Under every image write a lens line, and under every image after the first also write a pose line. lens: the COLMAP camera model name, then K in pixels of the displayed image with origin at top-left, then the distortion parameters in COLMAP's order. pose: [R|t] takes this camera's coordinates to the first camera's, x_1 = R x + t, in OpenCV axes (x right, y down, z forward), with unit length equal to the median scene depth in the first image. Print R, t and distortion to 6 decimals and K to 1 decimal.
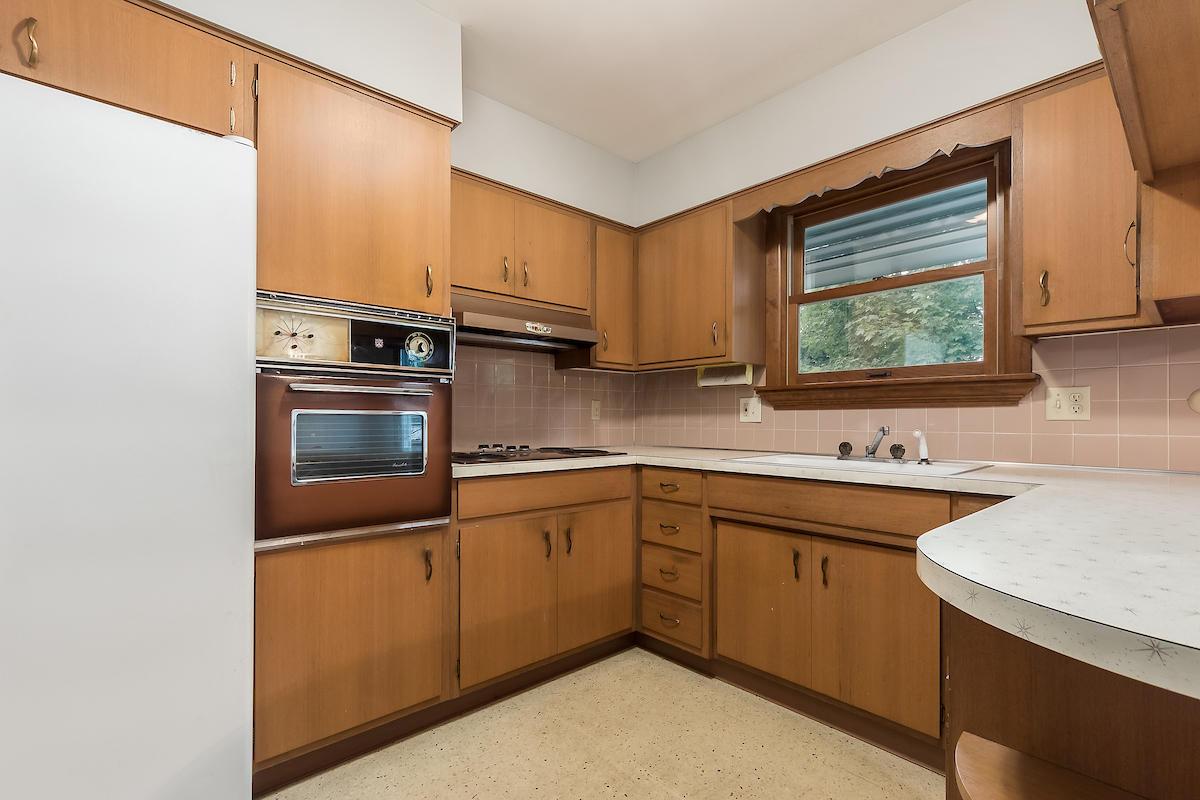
lens RADIAL K [[535.5, 0, 599.7], [0, 535.5, 417.1], [0, 0, 1]] dist [0.000938, 0.000248]
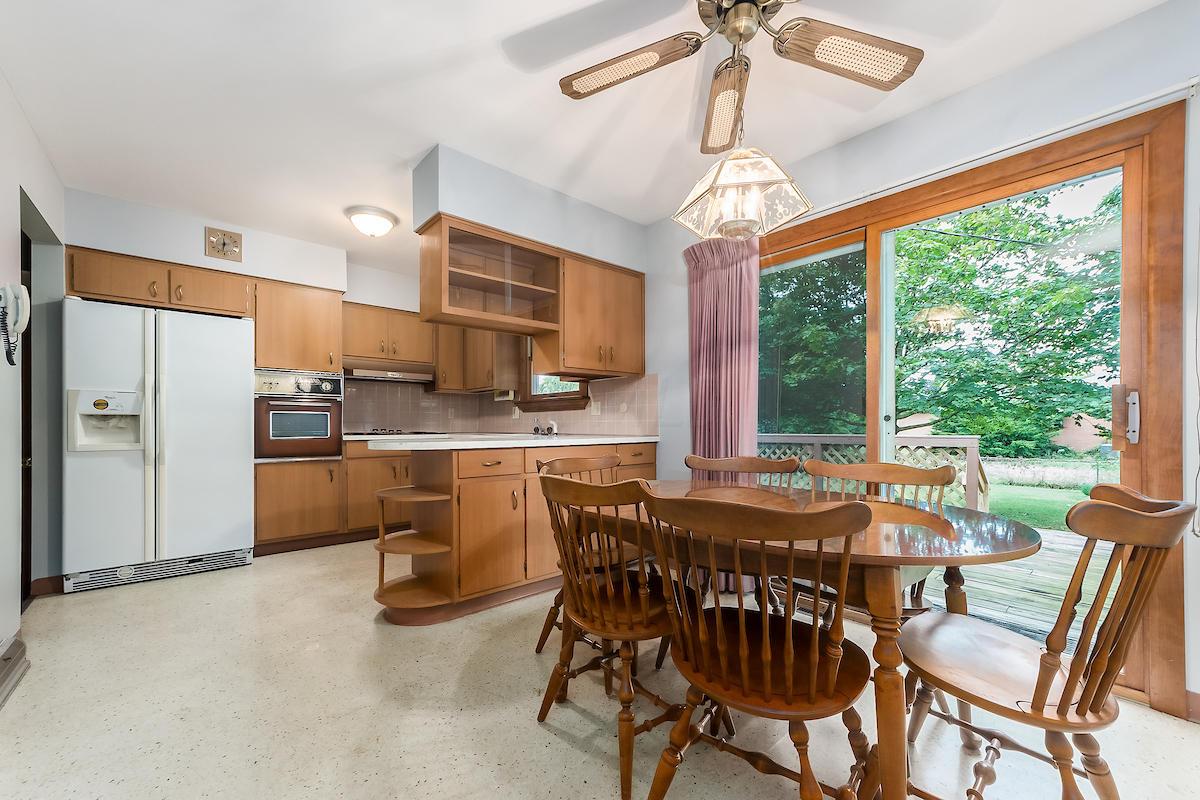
lens RADIAL K [[463.1, 0, 597.8], [0, 463.1, 427.4], [0, 0, 1]] dist [0.001248, 0.000312]
pose [[0.999978, -0.002385, -0.006233, 0.715390], [0.002427, 0.999975, 0.006710, 0.035970], [0.006217, -0.006725, 0.999958, -0.868689]]
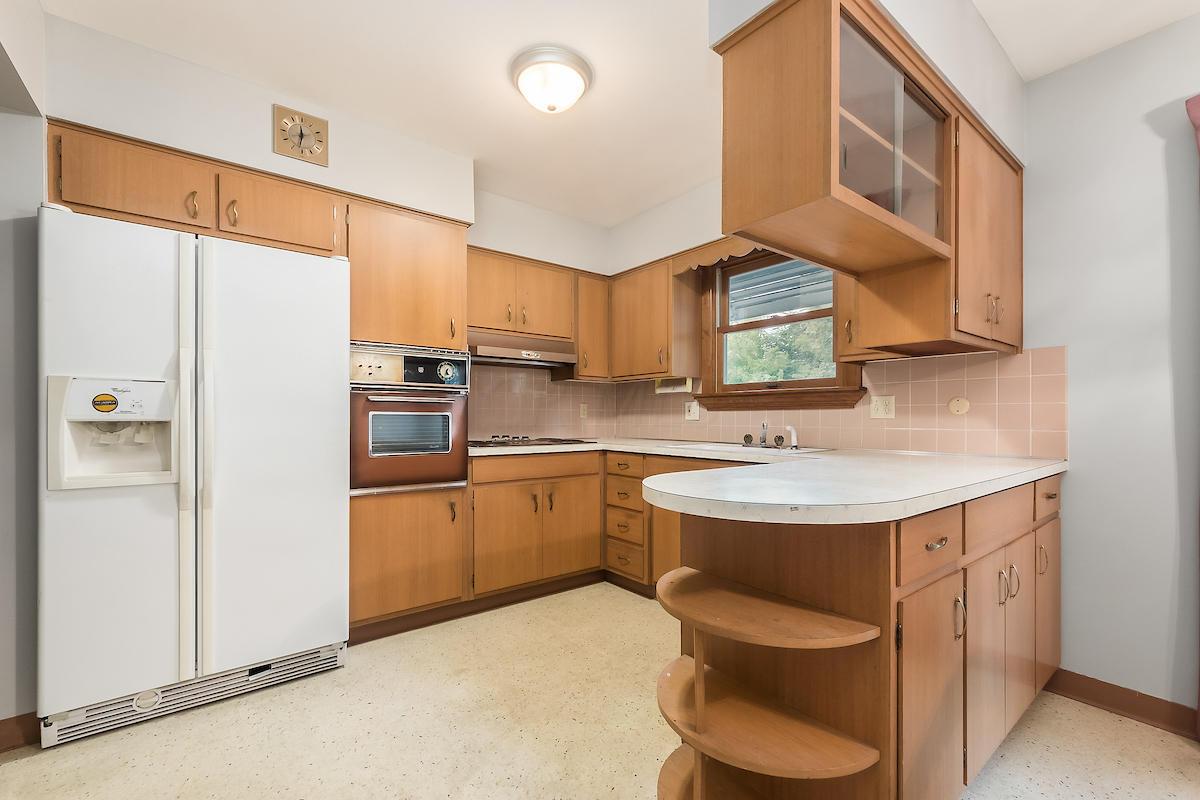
lens RADIAL K [[493.9, 0, 598.3], [0, 493.9, 420.6], [0, 0, 1]] dist [-0.001160, -0.000578]
pose [[0.997694, 0.000797, -0.067873, 0.155167], [-0.000113, 0.999949, 0.010091, -0.001894], [0.067878, -0.010060, 0.997643, -0.312811]]
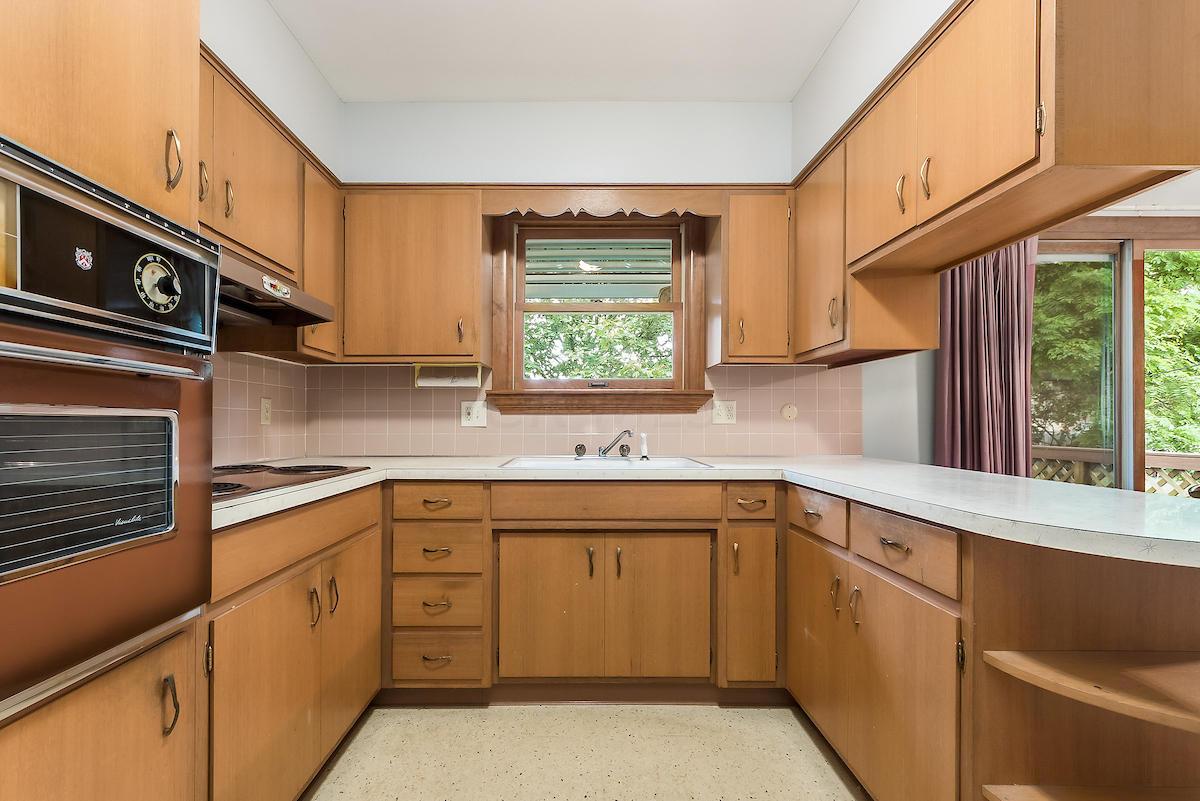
lens RADIAL K [[514.4, 0, 570.3], [0, 514.4, 421.7], [0, 0, 1]] dist [0.000372, 0.000000]
pose [[0.675639, 0.000173, 0.737232, -0.337981], [-0.001412, 0.999998, 0.001060, -0.000776], [-0.737231, -0.001757, 0.675638, 0.298031]]
